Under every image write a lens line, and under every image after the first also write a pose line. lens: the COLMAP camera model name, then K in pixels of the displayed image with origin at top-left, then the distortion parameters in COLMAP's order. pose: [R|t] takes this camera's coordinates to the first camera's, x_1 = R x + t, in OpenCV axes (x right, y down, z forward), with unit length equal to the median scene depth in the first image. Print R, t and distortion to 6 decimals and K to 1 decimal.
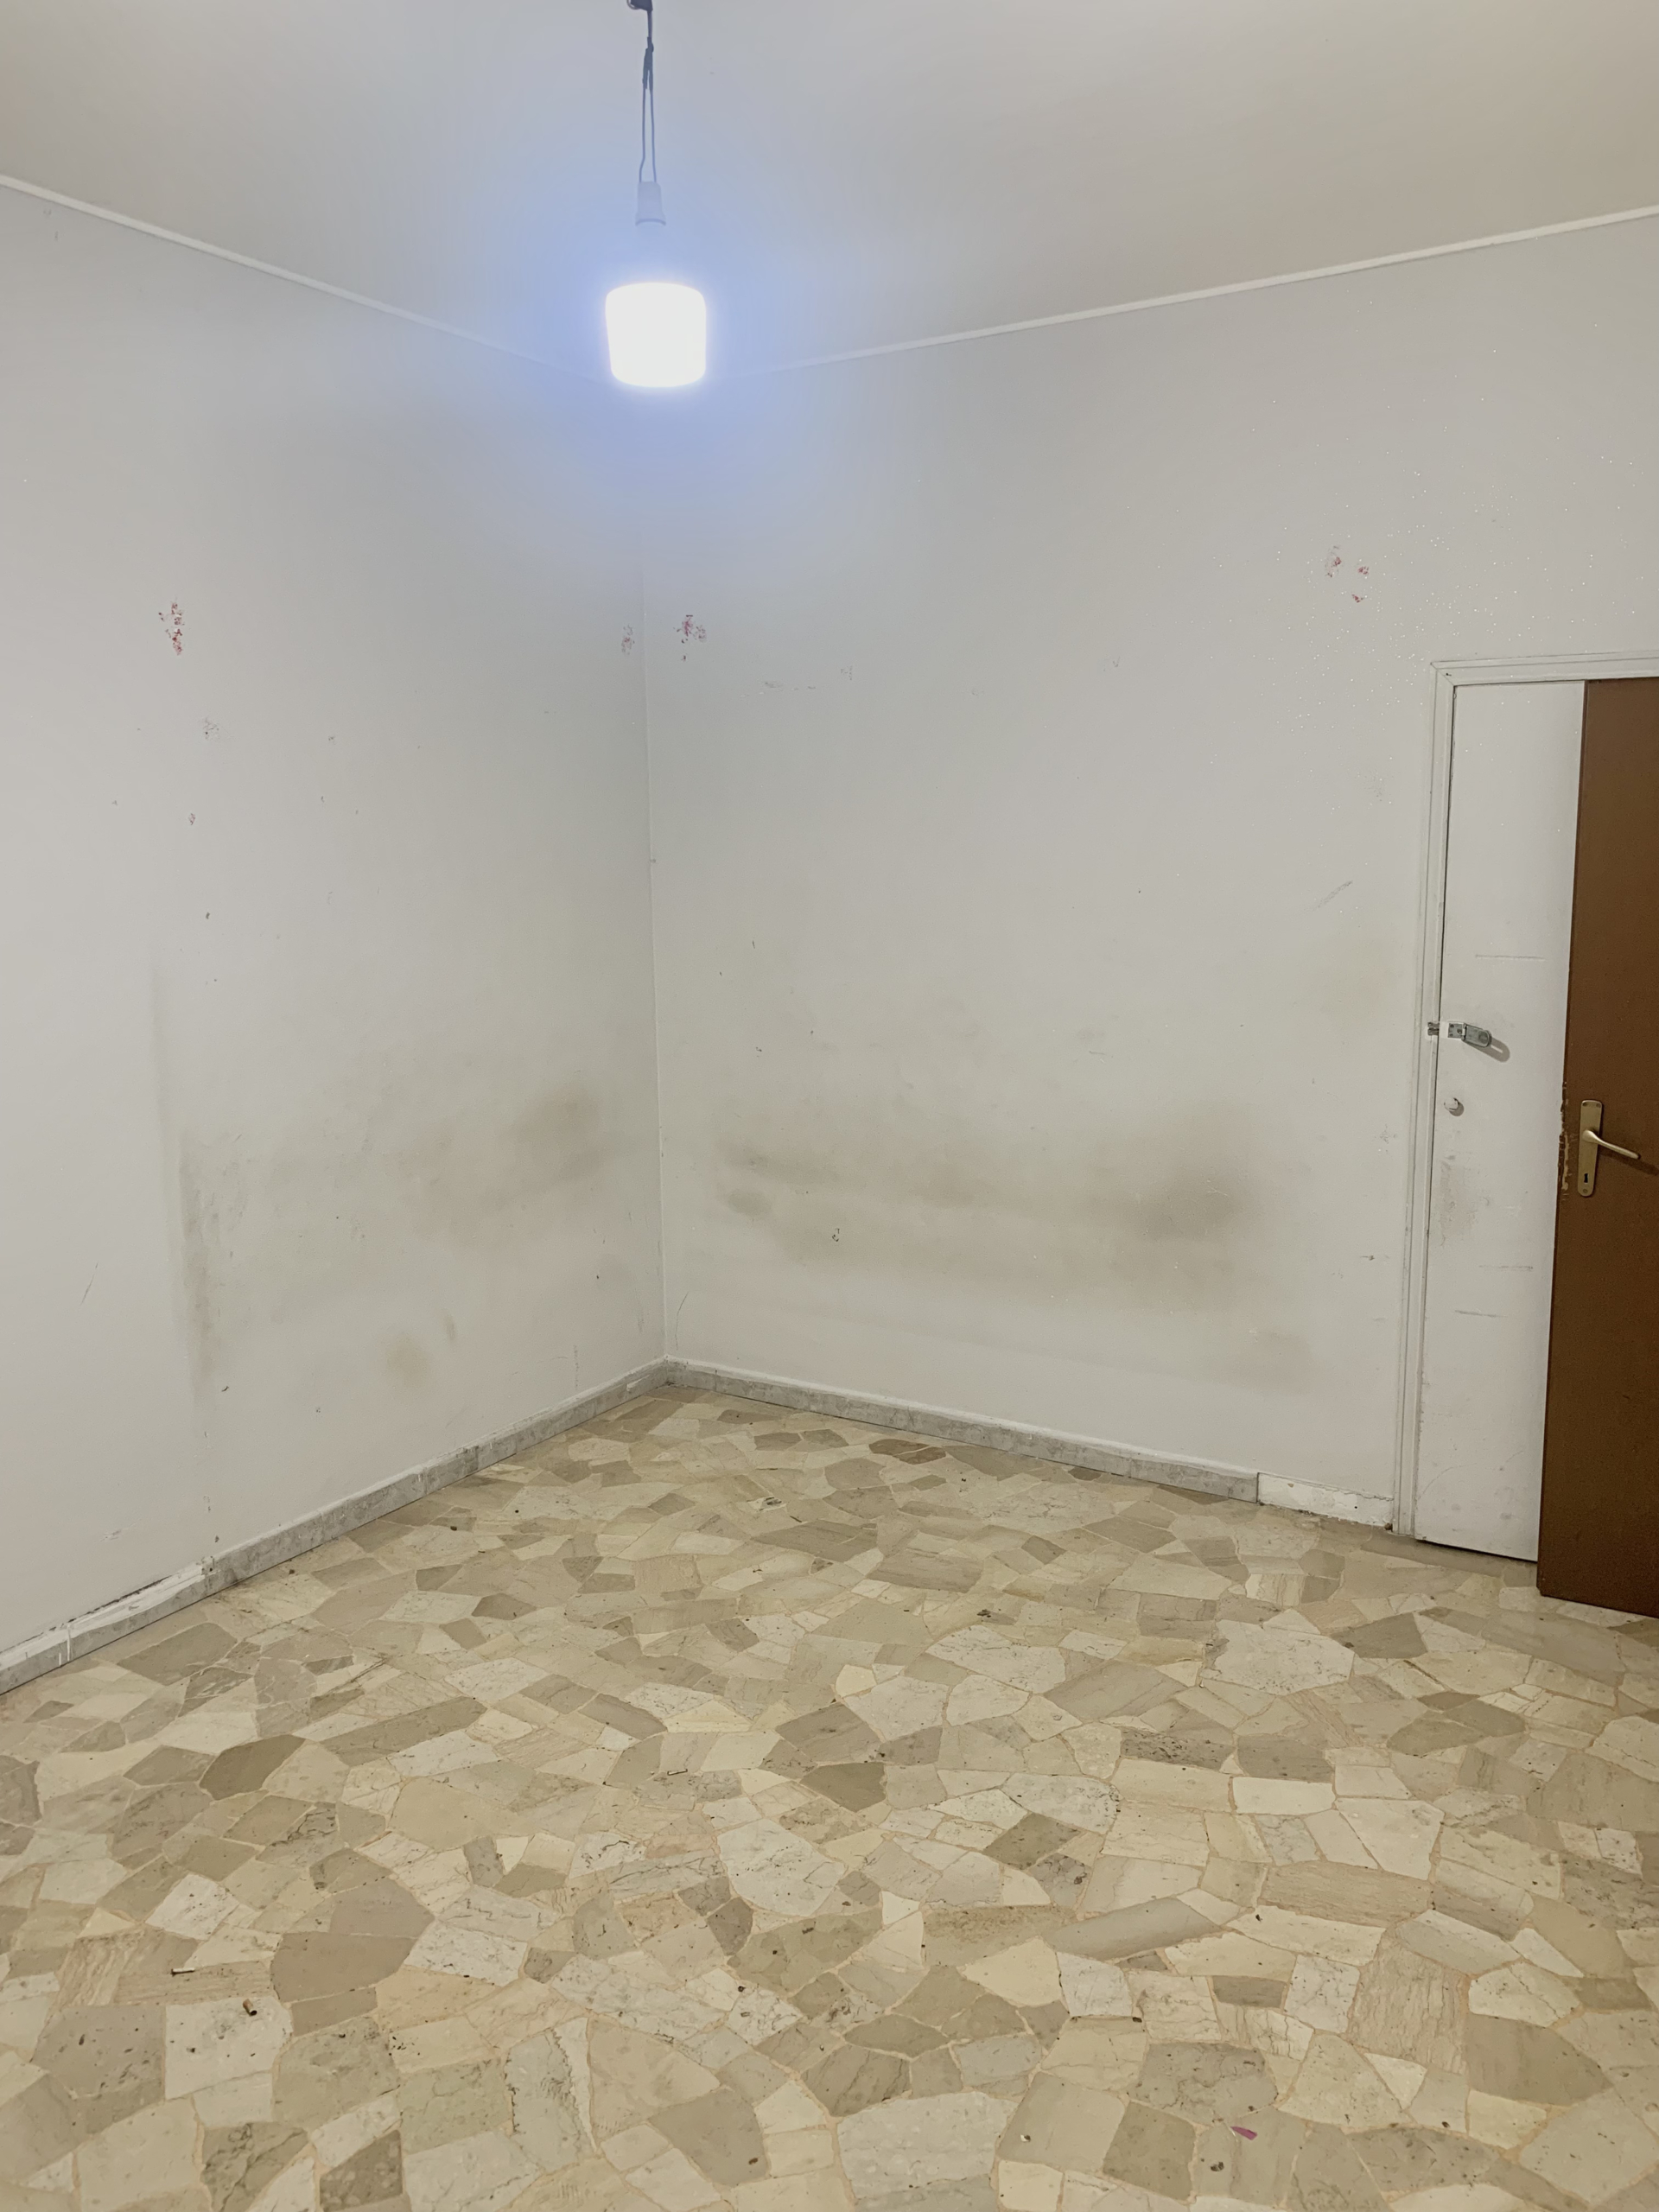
lens RADIAL K [[1692.4, 0, 822.6], [0, 1692.4, 1084.0], [0, 0, 1]] dist [0.001127, 0.014397]
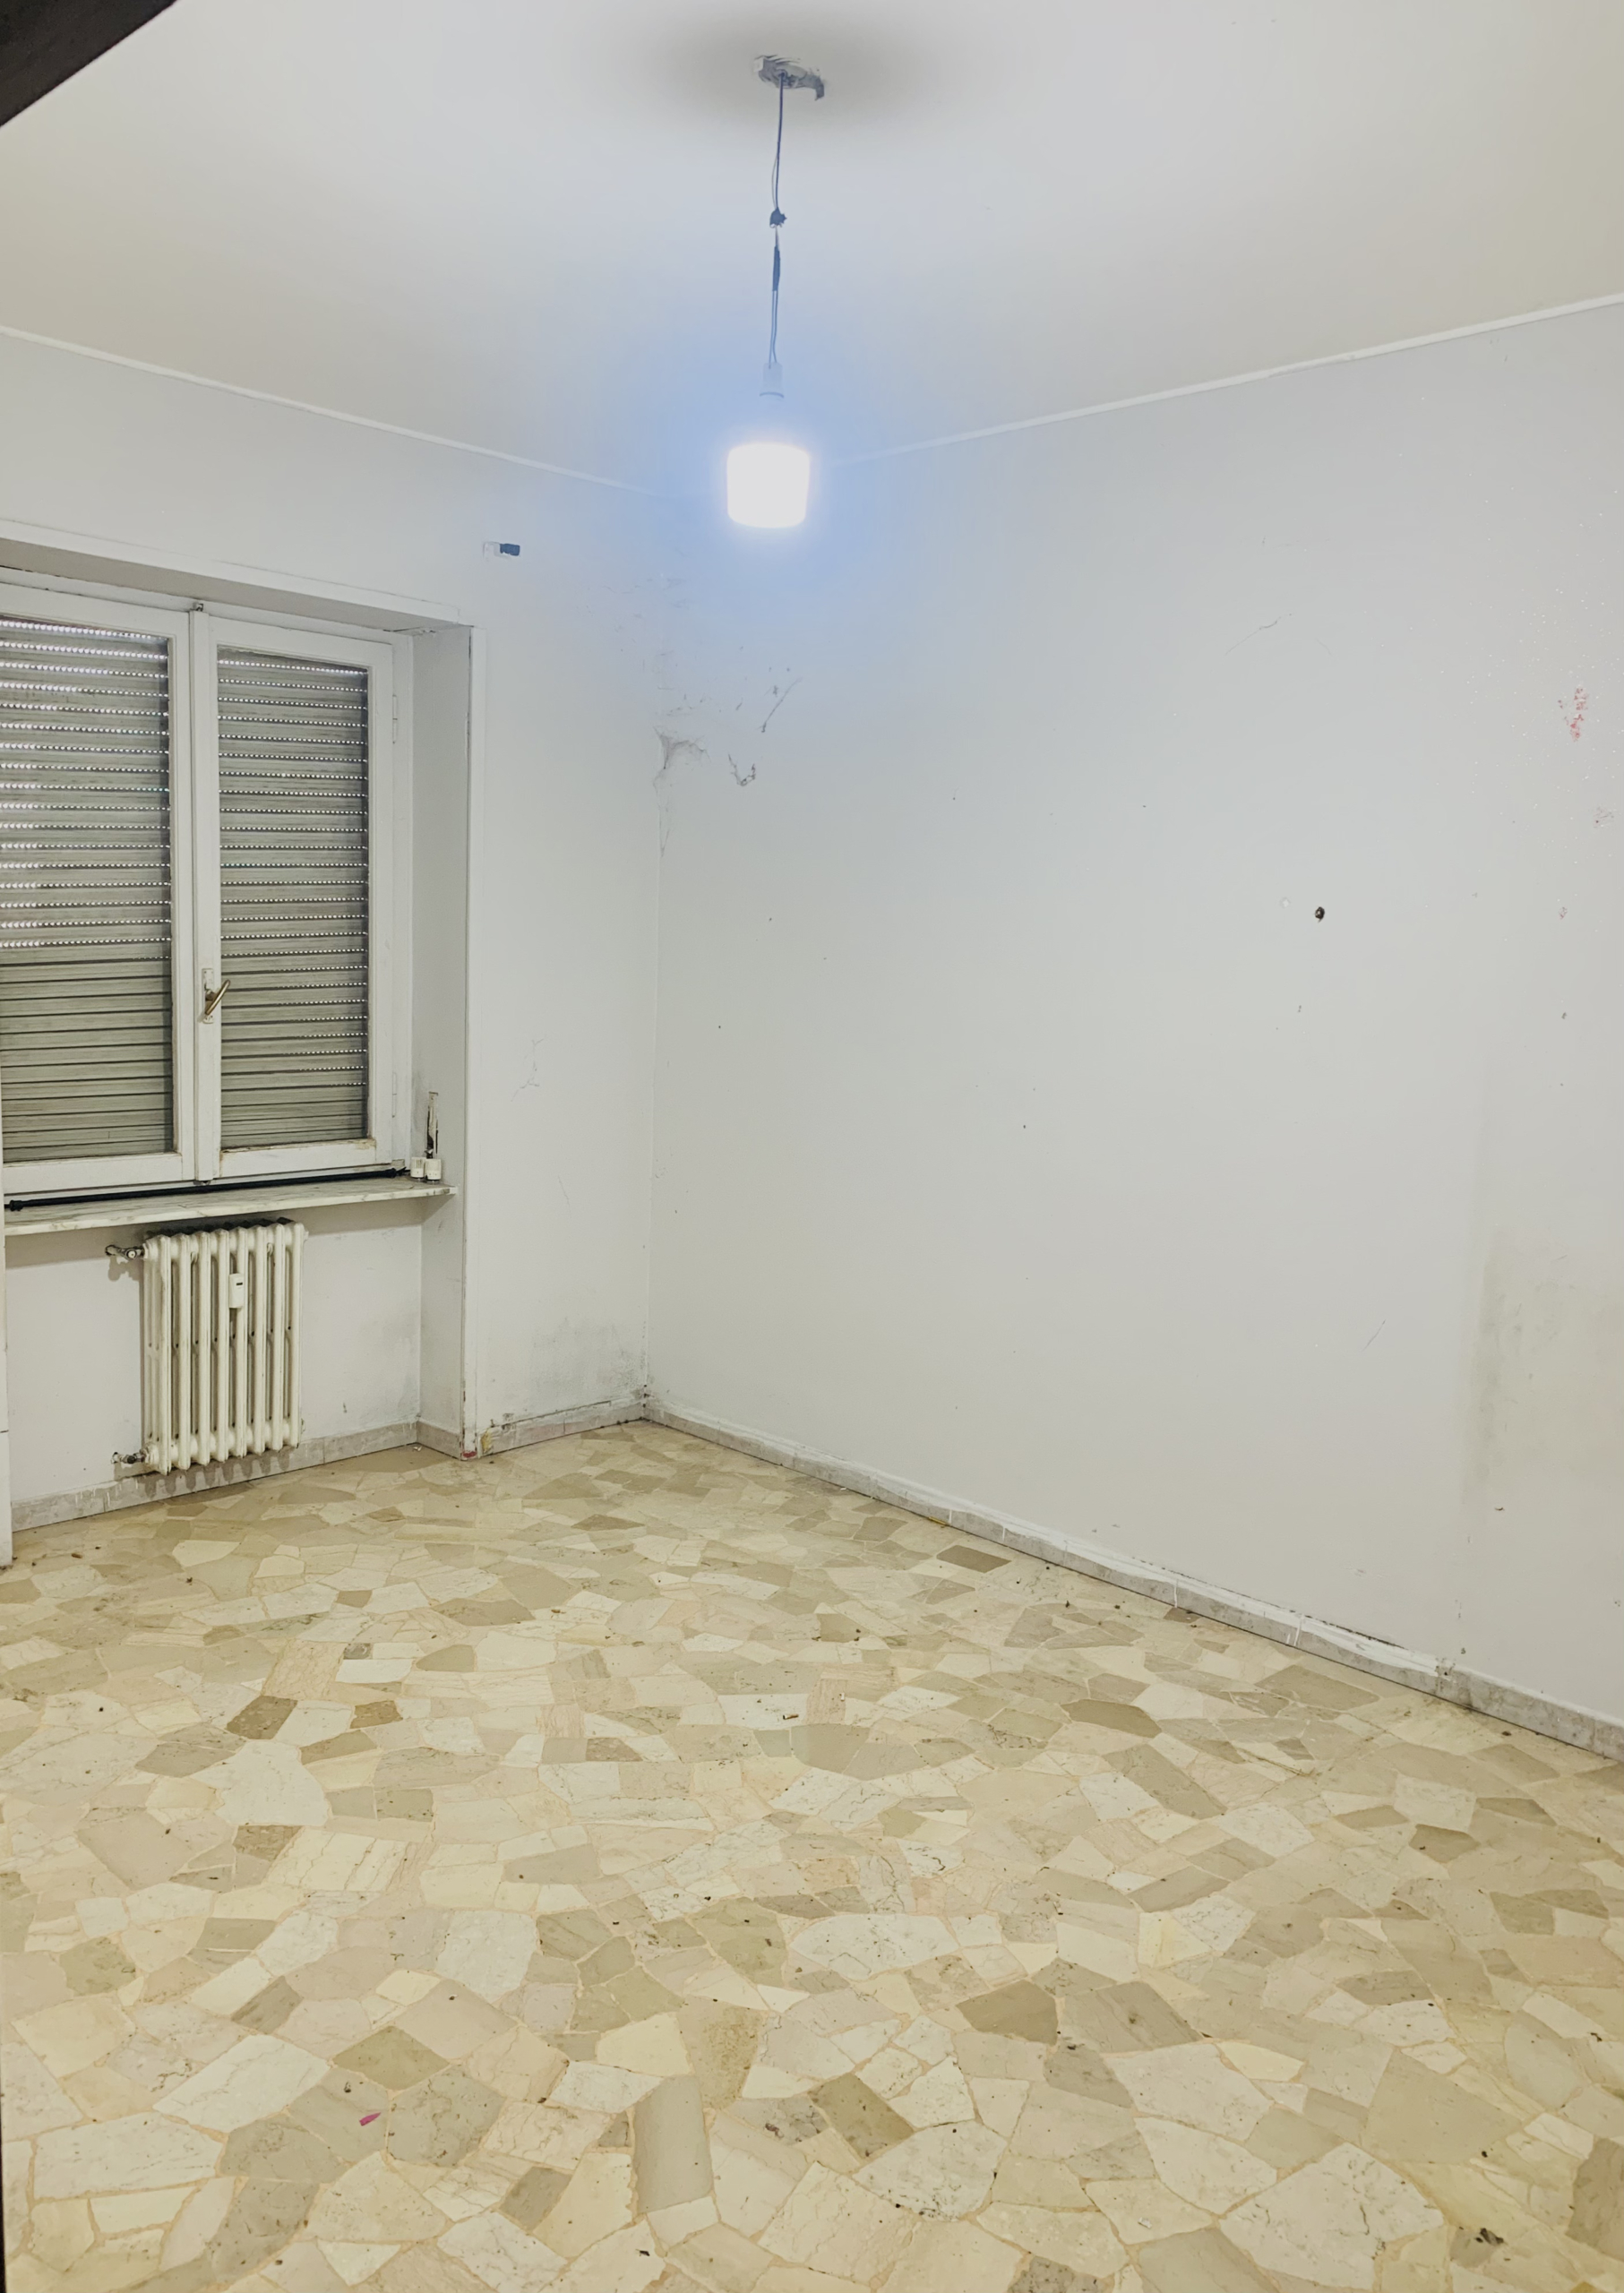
lens RADIAL K [[1789.1, 0, 802.8], [0, 1789.1, 1166.3], [0, 0, 1]] dist [0.015379, 0.007649]
pose [[-0.227752, 0.138890, -0.963763, 0.844384], [-0.181924, 0.966277, 0.182244, -0.146999], [0.956573, 0.216838, -0.194804, 0.962392]]
